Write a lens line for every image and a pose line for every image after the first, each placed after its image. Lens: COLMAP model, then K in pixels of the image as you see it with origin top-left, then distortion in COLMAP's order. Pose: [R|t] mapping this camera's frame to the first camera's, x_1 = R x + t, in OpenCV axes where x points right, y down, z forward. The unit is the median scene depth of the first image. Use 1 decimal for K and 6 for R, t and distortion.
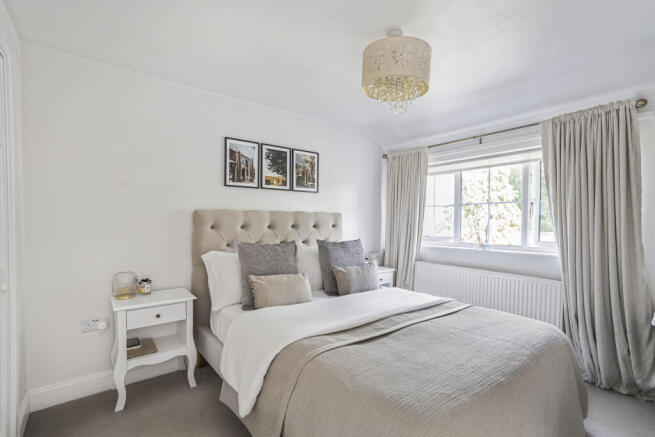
lens RADIAL K [[302.0, 0, 325.6], [0, 302.0, 230.0], [0, 0, 1]] dist [-0.041159, 0.000335]
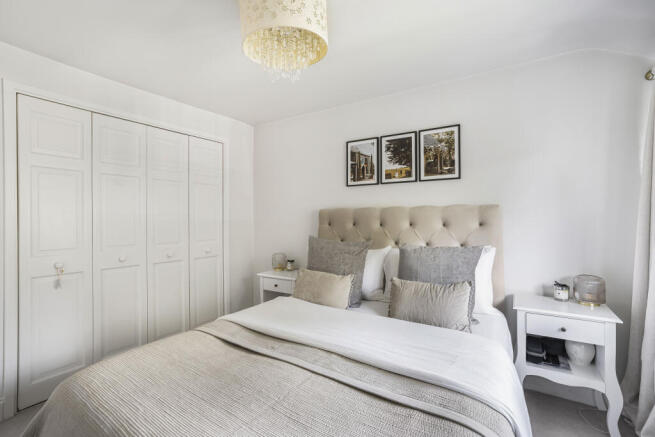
lens RADIAL K [[297.1, 0, 327.5], [0, 297.1, 218.5], [0, 0, 1]] dist [0.000622, 0.000354]
pose [[0.346388, -0.009885, -0.938039, 0.601571], [-0.029180, 0.999347, -0.021307, -0.004096], [0.937637, 0.034752, 0.345873, 0.518264]]
